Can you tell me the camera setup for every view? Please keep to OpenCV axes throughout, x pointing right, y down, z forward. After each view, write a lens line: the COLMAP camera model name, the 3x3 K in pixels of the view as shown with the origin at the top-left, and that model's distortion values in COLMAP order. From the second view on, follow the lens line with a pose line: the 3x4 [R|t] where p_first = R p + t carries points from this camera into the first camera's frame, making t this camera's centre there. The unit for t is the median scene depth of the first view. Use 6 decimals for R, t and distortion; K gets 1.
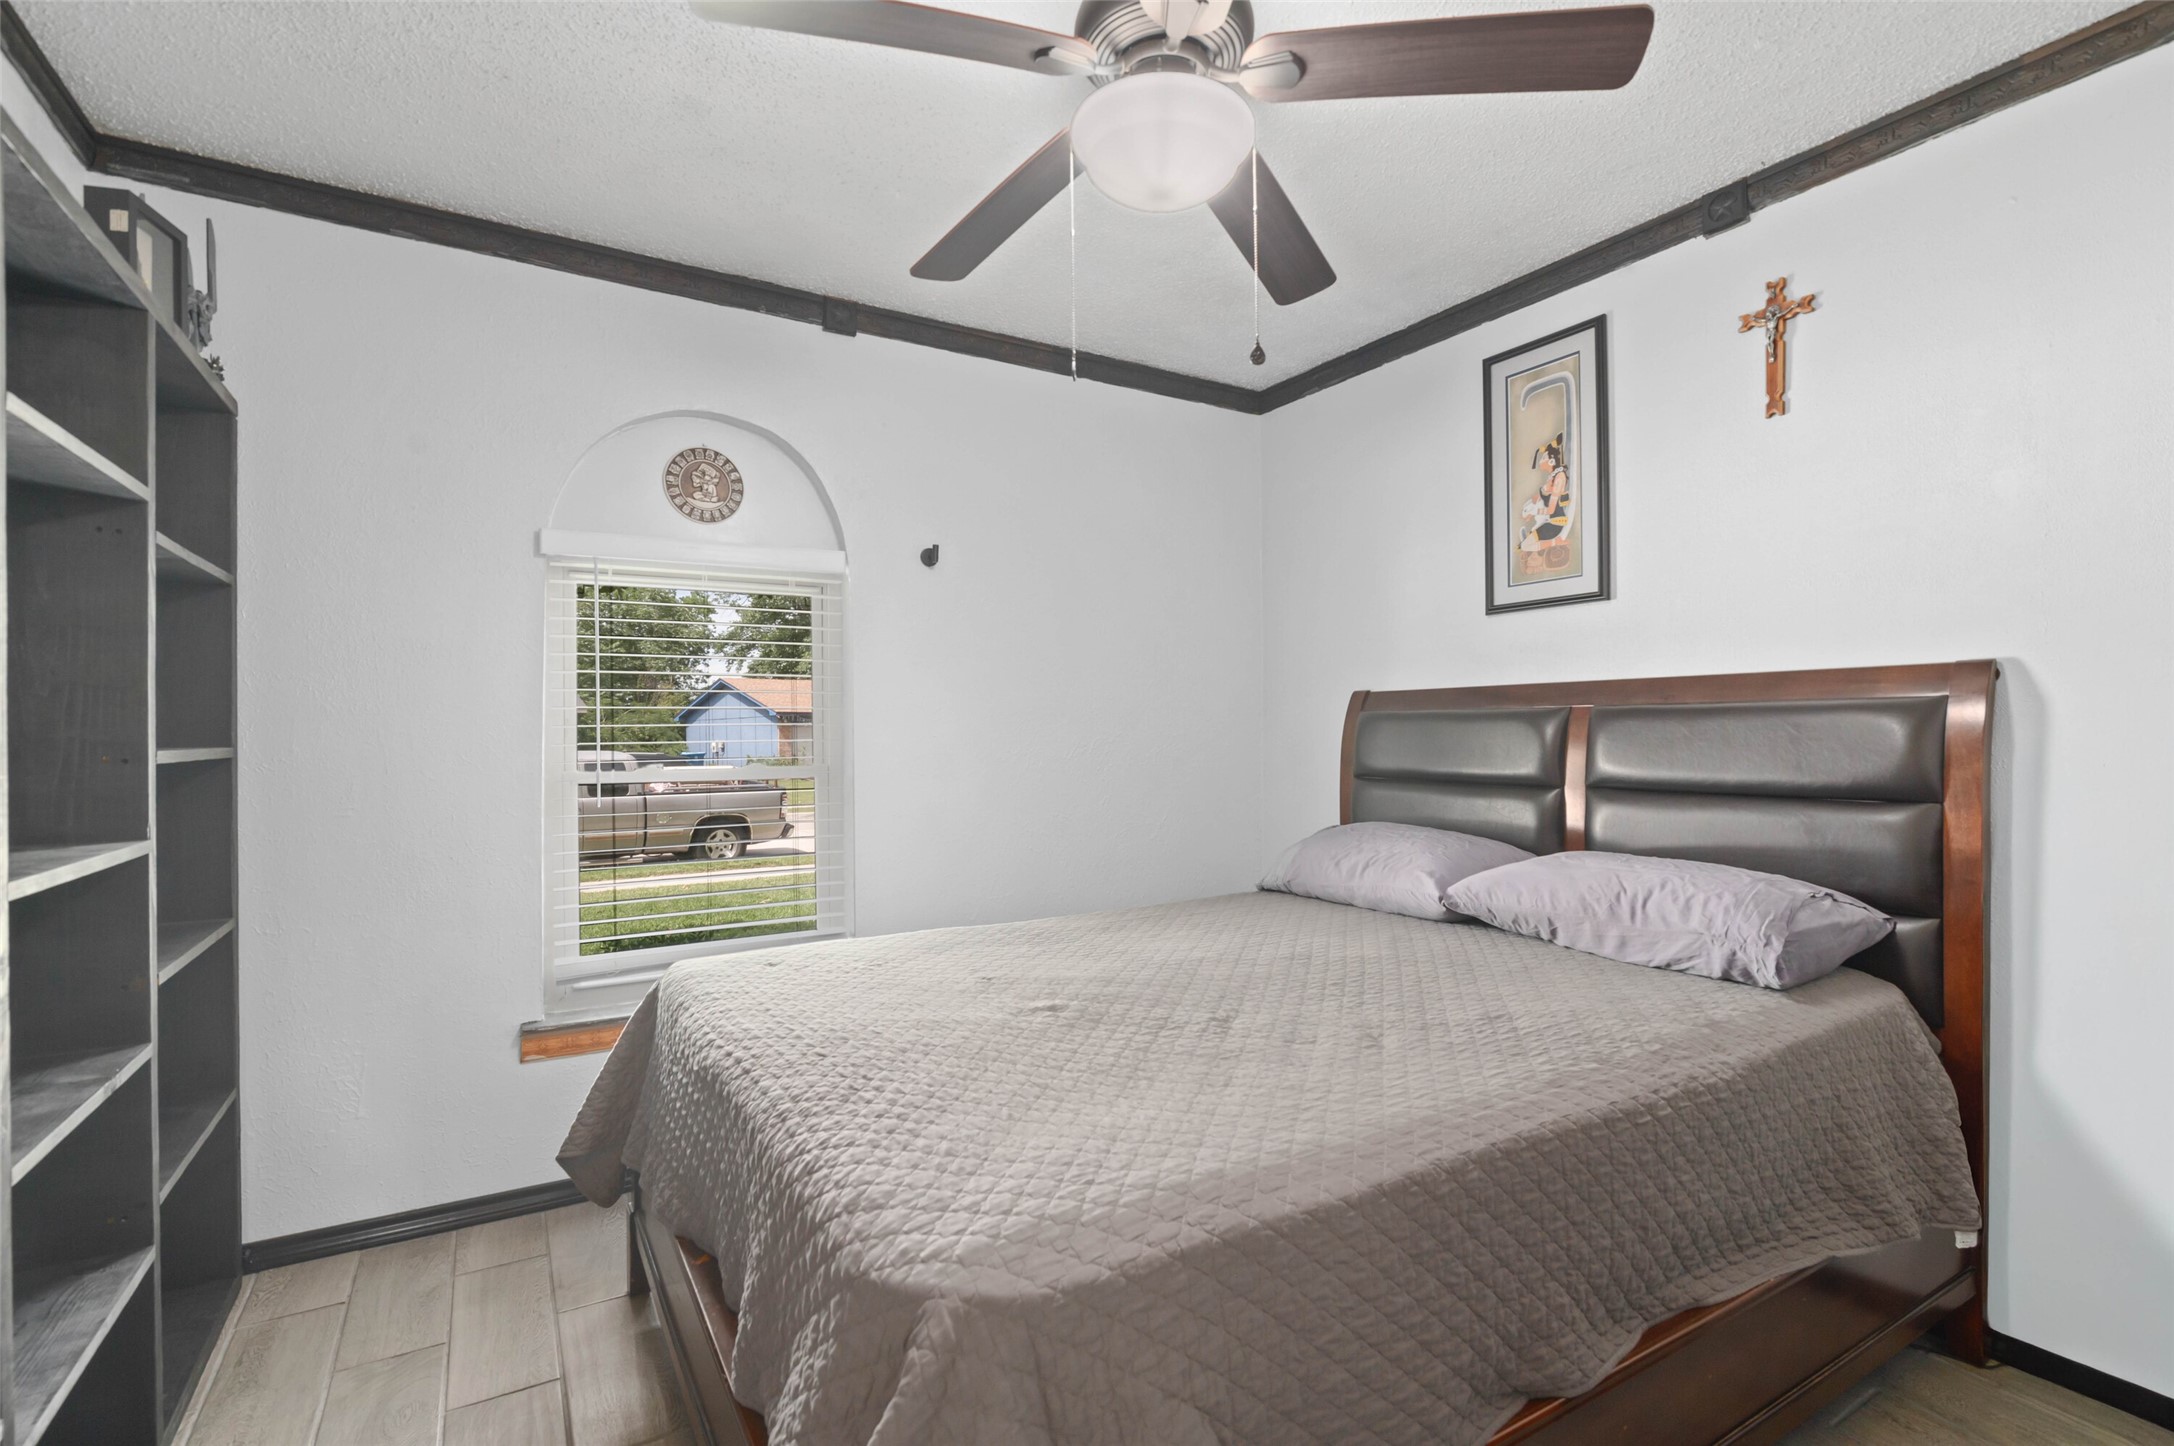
lens RADIAL K [[1009.5, 0, 1092.9], [0, 1009.5, 719.5], [0, 0, 1]] dist [-0.002309, -0.000160]
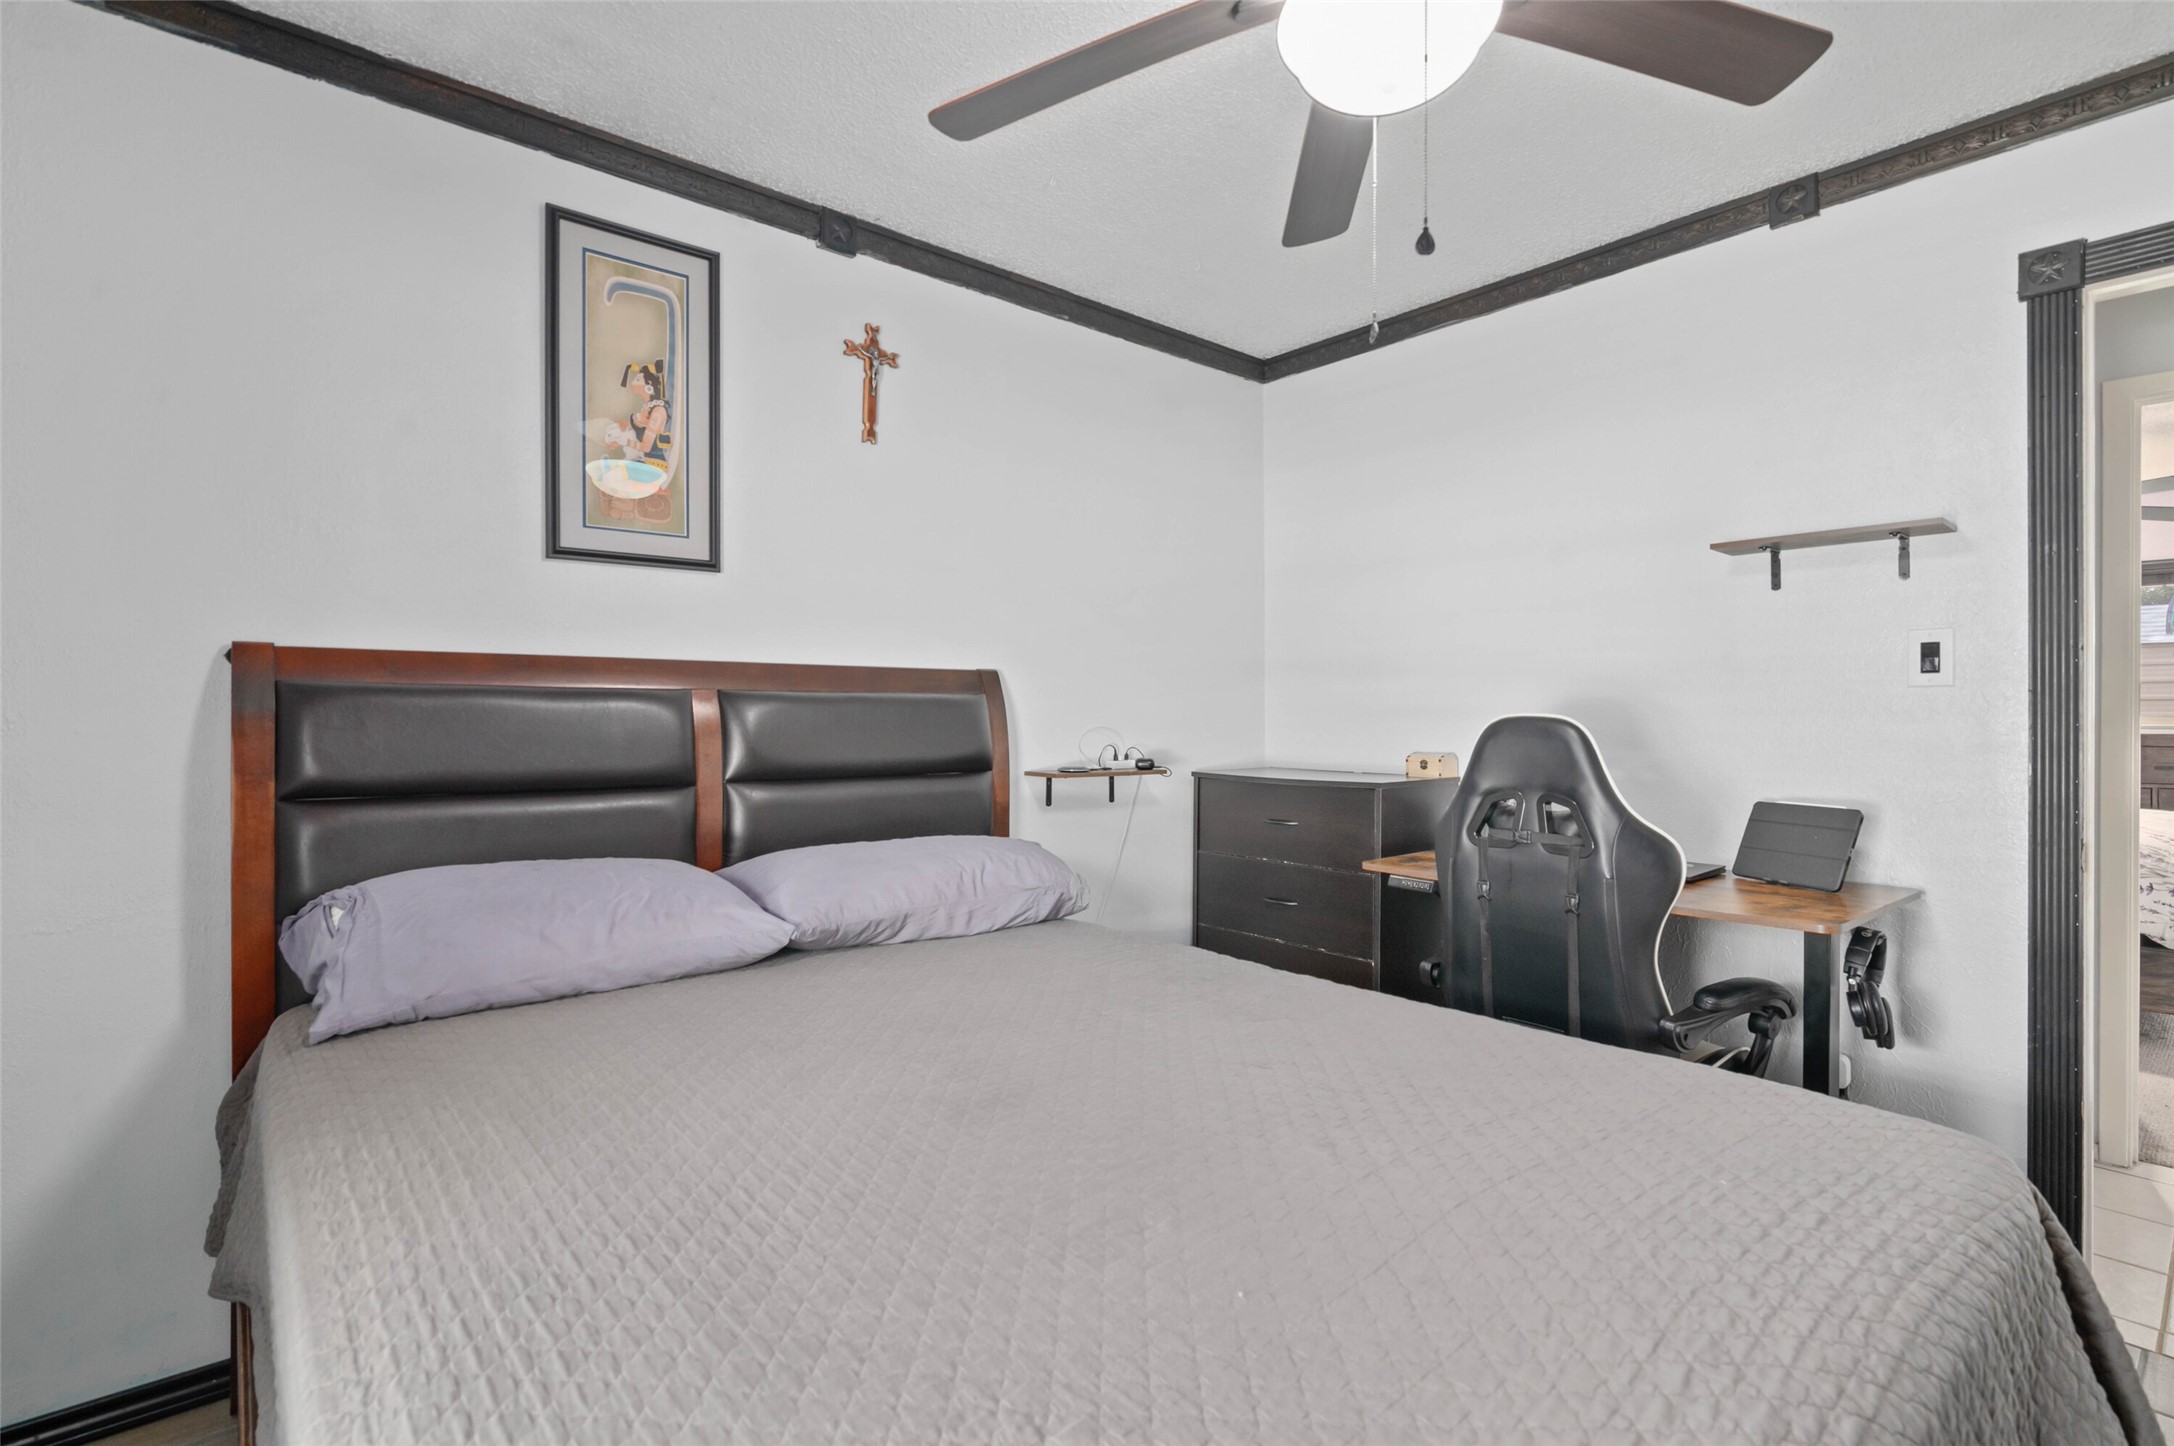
lens RADIAL K [[1009.0, 0, 1080.2], [0, 1009.0, 711.9], [0, 0, 1]] dist [-0.001915, -0.000098]
pose [[-0.145769, 0.014905, 0.989206, -0.405241], [-0.007920, 0.999837, -0.016232, 0.016869], [-0.989287, -0.010201, -0.145627, 0.780162]]
